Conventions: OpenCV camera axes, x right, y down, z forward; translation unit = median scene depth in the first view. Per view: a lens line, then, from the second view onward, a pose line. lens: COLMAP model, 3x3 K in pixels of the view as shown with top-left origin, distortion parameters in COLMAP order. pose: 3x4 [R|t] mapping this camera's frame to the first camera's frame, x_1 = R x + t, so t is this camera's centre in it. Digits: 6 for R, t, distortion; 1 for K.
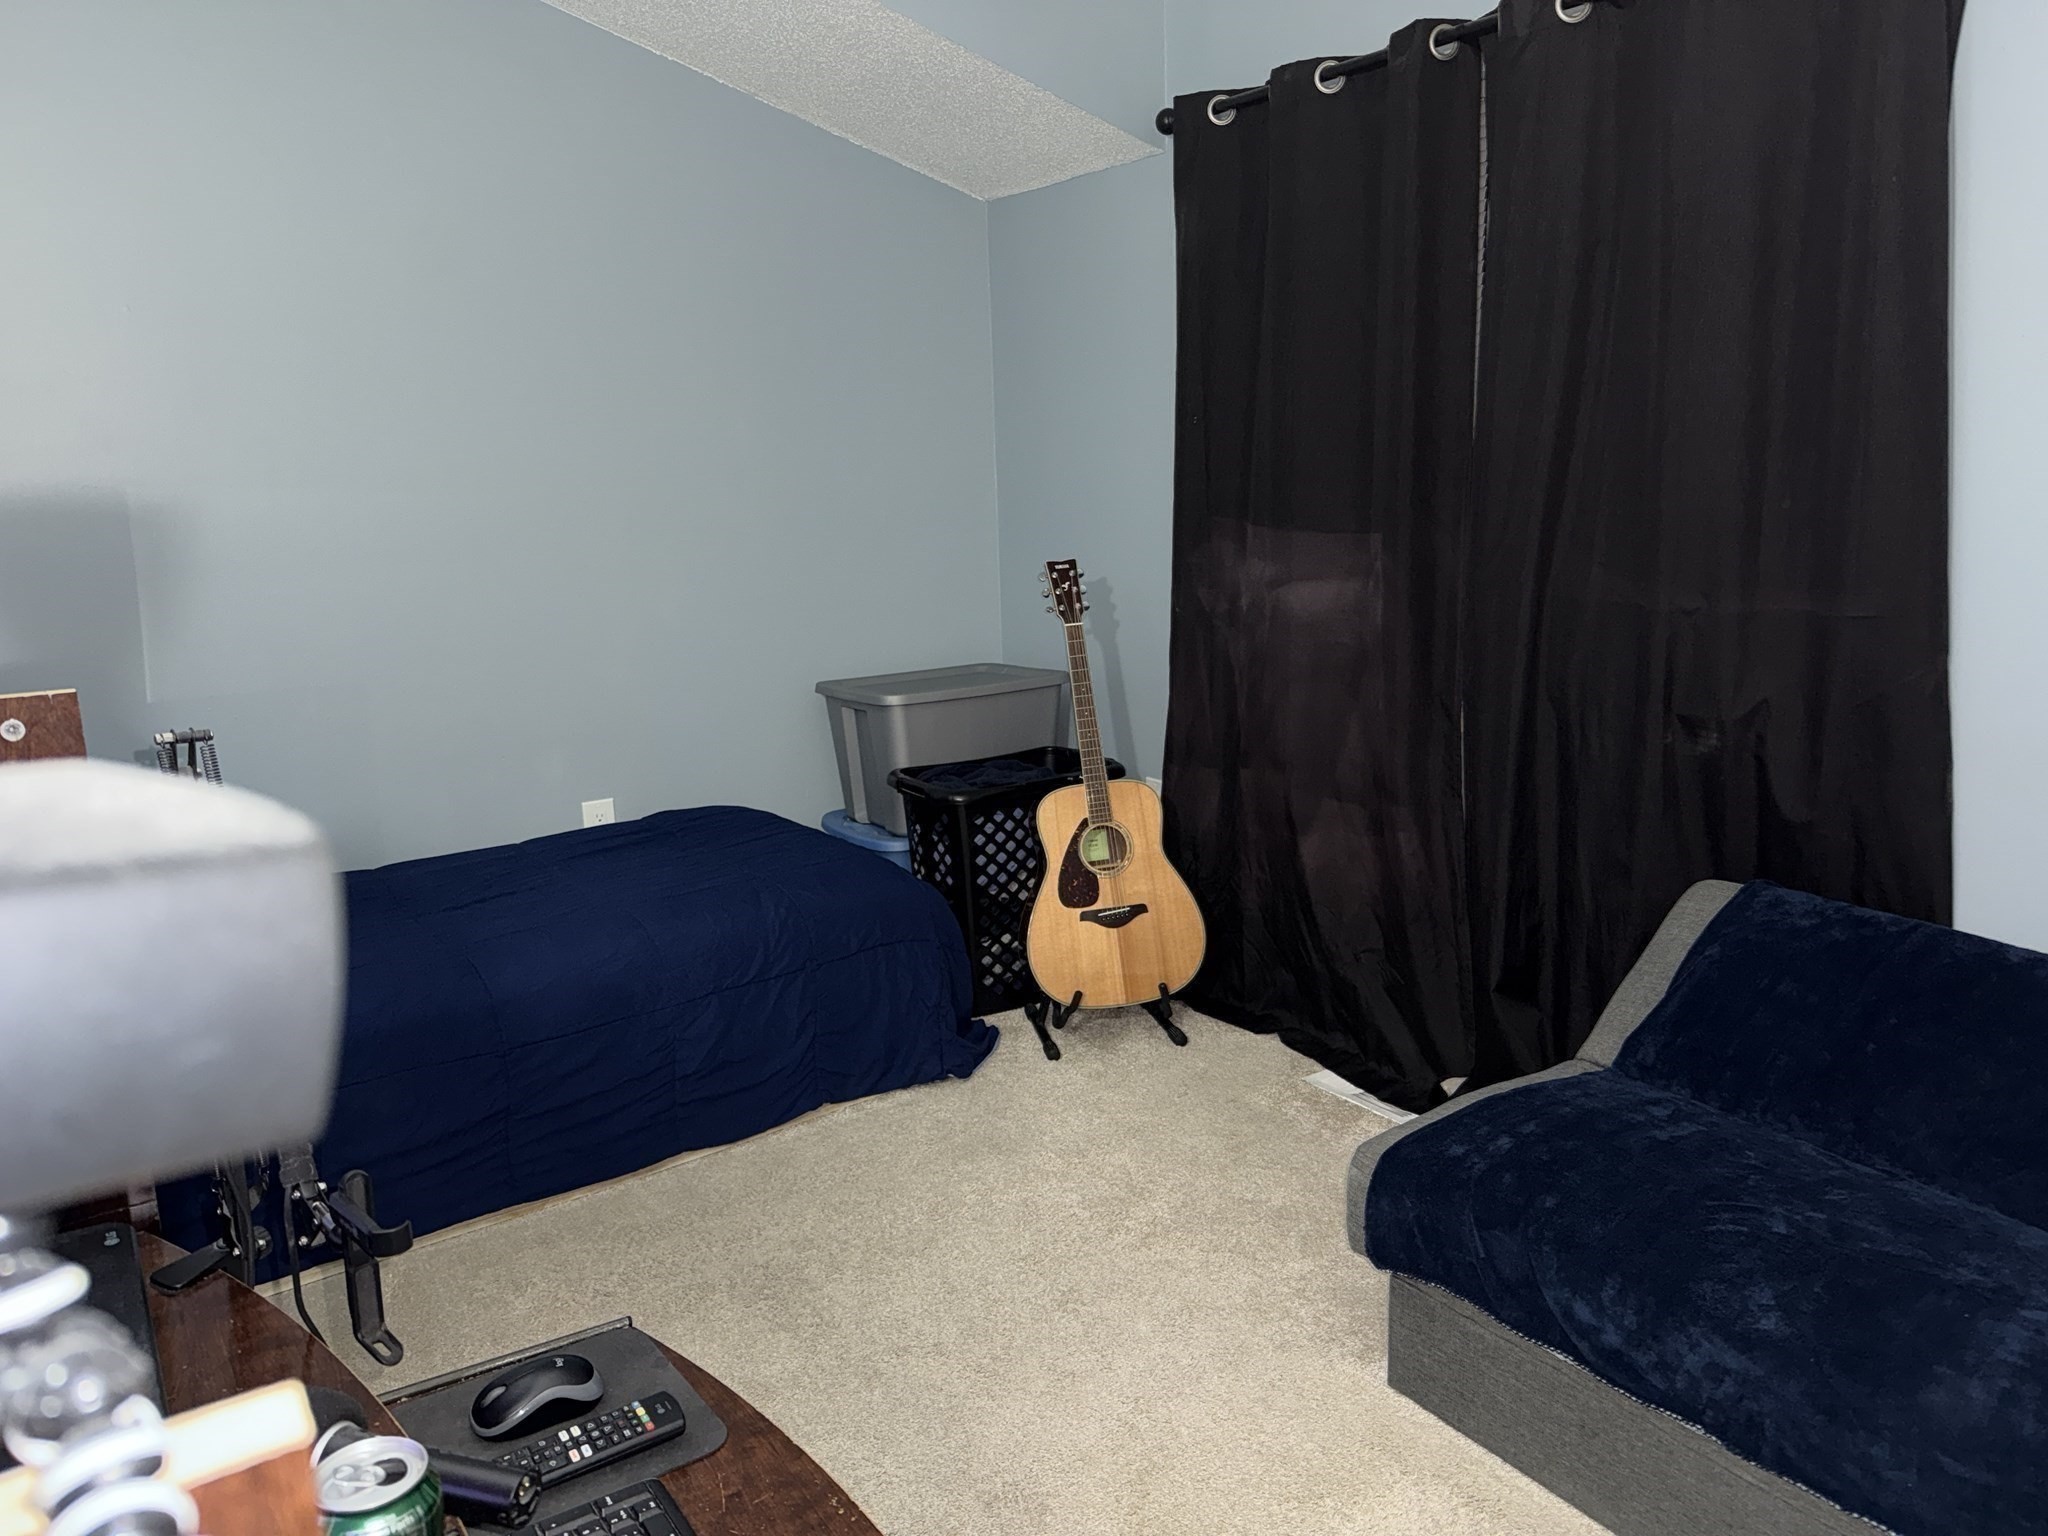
lens RADIAL K [[1431.1, 0, 1026.8], [0, 1431.1, 765.2], [0, 0, 1]] dist [0.107746, -0.158009]
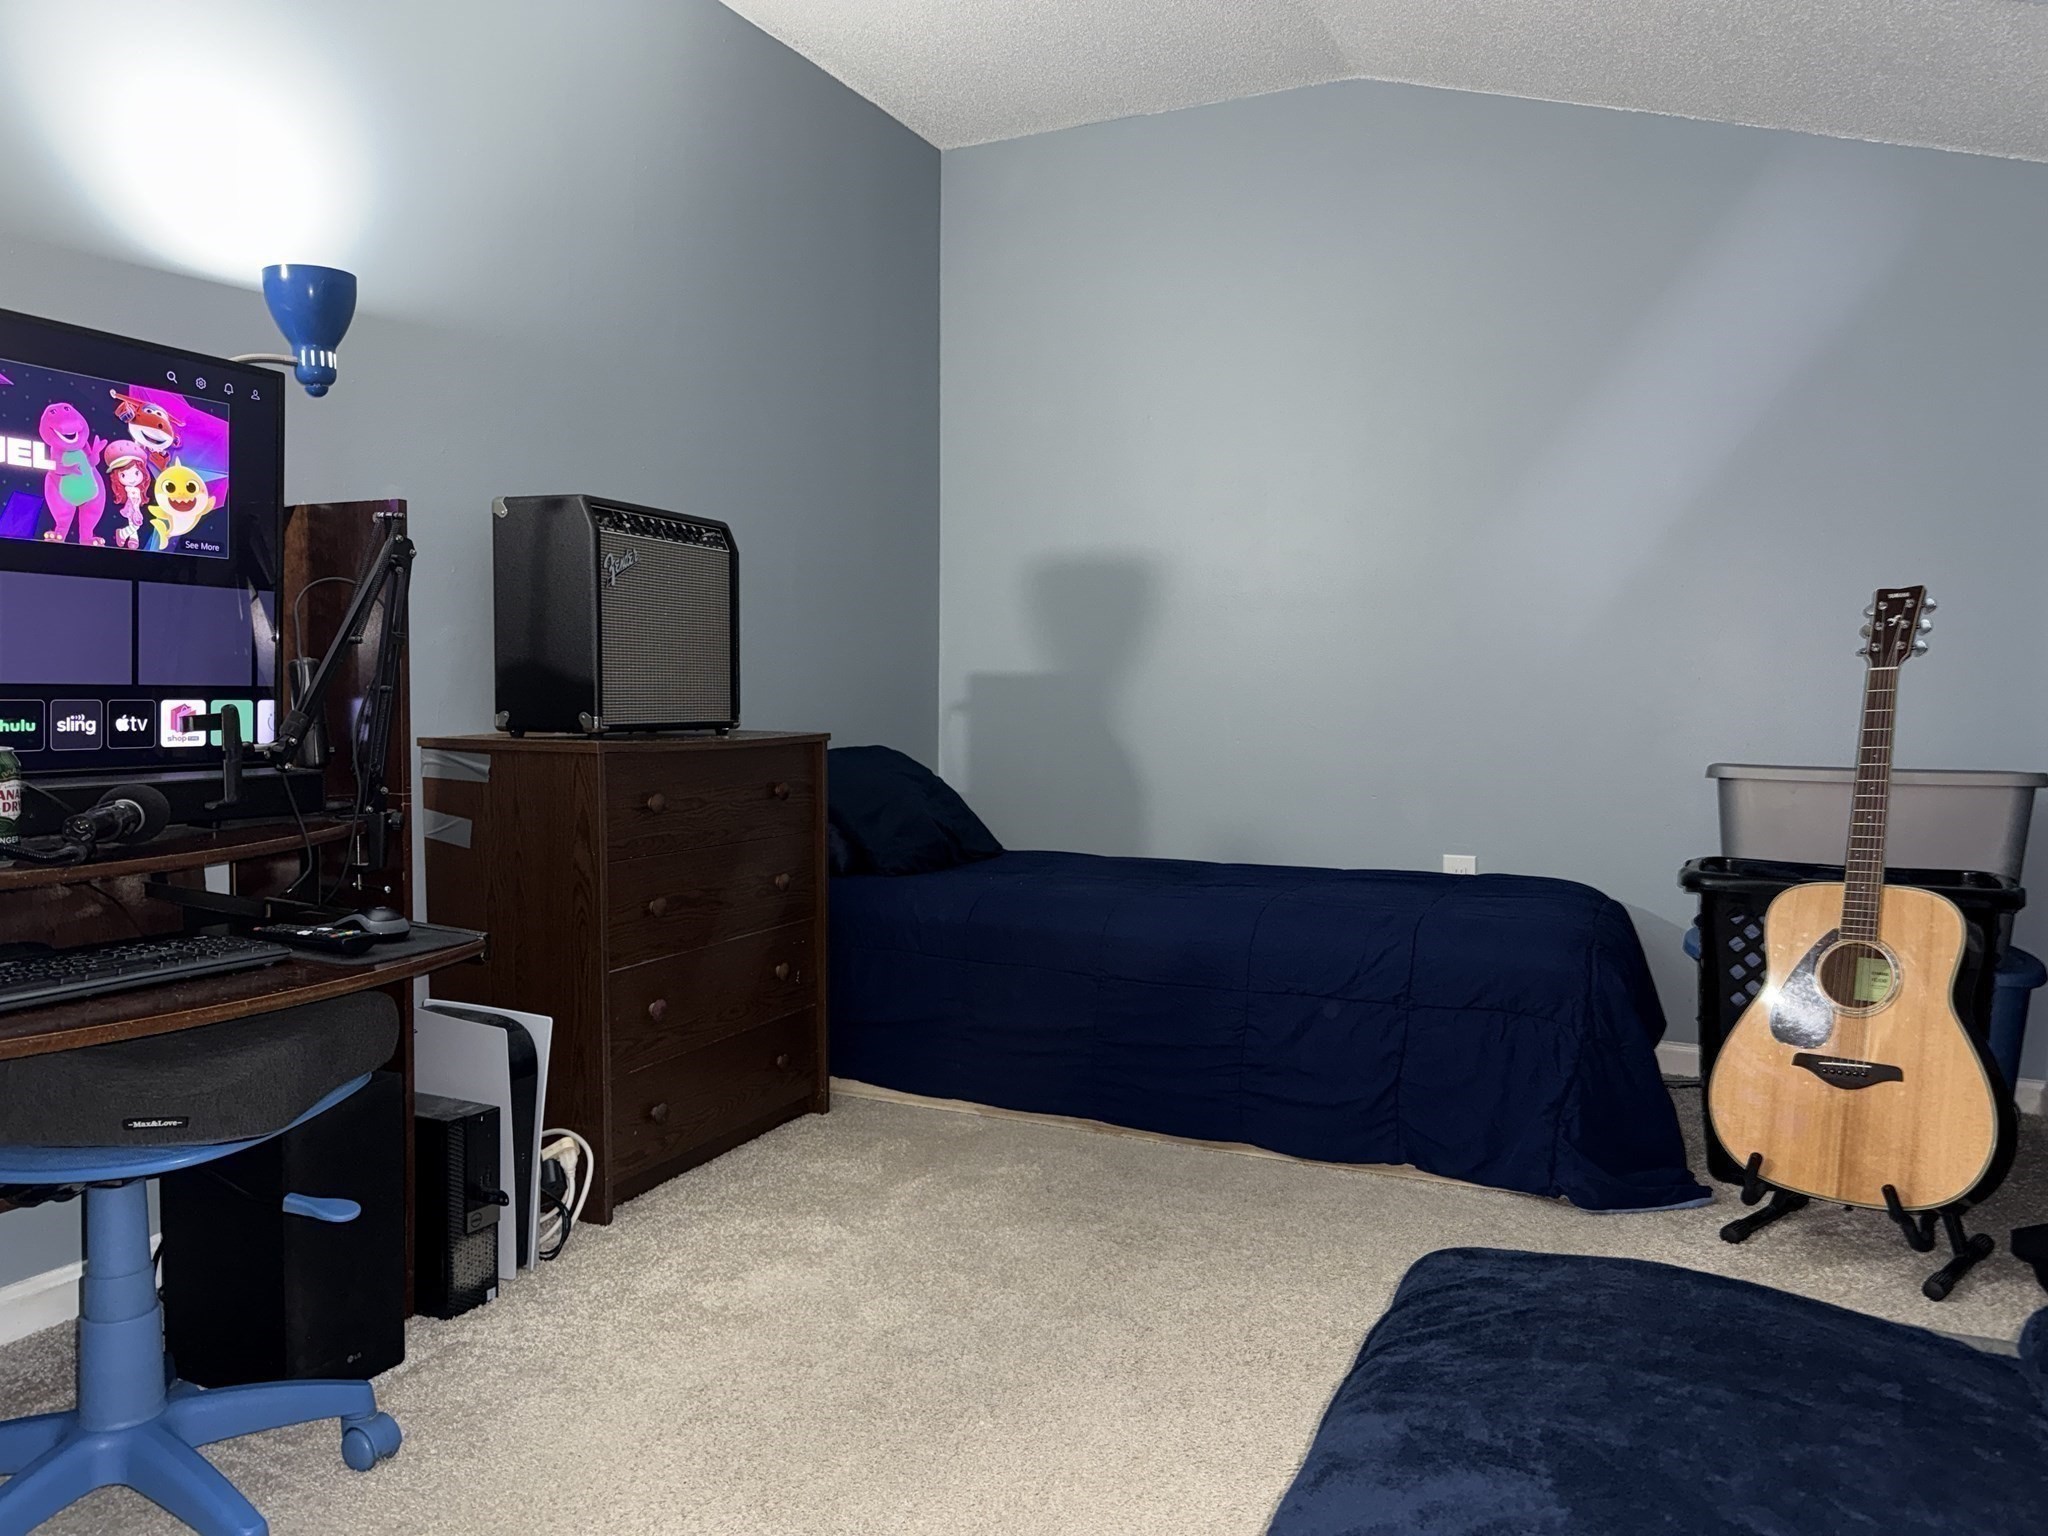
lens RADIAL K [[1431.1, 0, 1026.8], [0, 1431.1, 765.2], [0, 0, 1]] dist [0.107746, -0.158009]
pose [[0.527126, 0.094013, -0.844570, 0.433250], [-0.217474, 0.975689, -0.027124, 0.064516], [0.821488, 0.197970, 0.534757, 0.255525]]
